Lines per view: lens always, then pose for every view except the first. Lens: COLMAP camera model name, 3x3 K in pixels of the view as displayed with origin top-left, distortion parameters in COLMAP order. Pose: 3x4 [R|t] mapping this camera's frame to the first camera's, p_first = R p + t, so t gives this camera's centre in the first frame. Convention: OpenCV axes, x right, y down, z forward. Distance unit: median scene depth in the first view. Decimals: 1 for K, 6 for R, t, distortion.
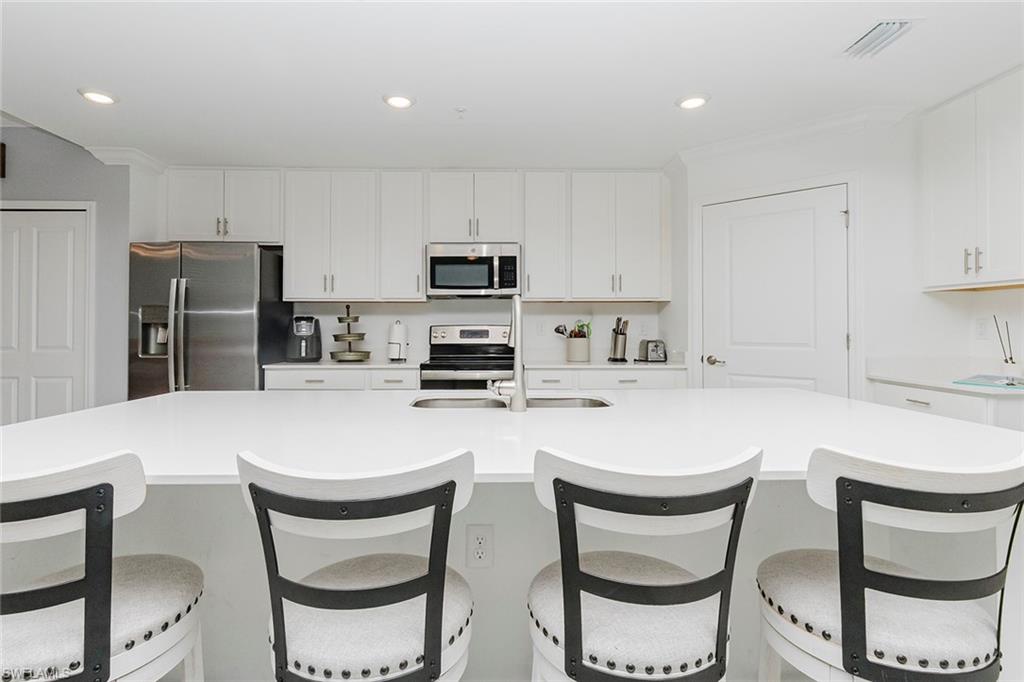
lens RADIAL K [[502.5, 0, 501.7], [0, 502.5, 330.7], [0, 0, 1]] dist [0.002376, -0.002408]
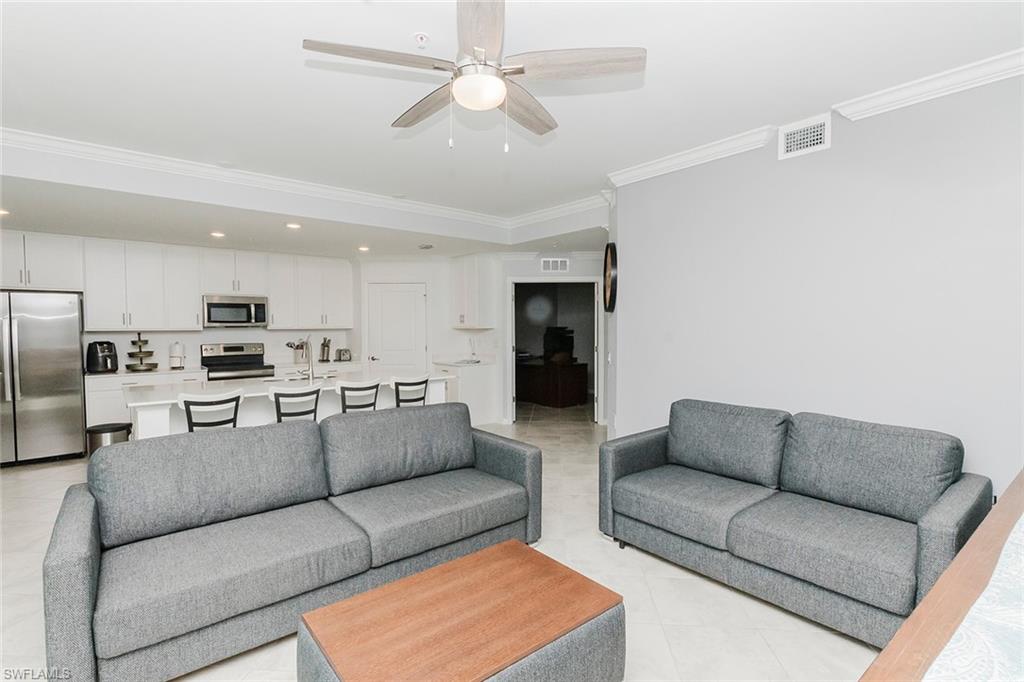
lens RADIAL K [[502.5, 0, 506.6], [0, 502.5, 336.5], [0, 0, 1]] dist [0.002376, -0.002408]
pose [[0.798169, -0.020340, 0.602090, -0.339444], [0.009829, 0.999737, 0.020743, -0.061238], [-0.602354, -0.010639, 0.798158, -0.855352]]
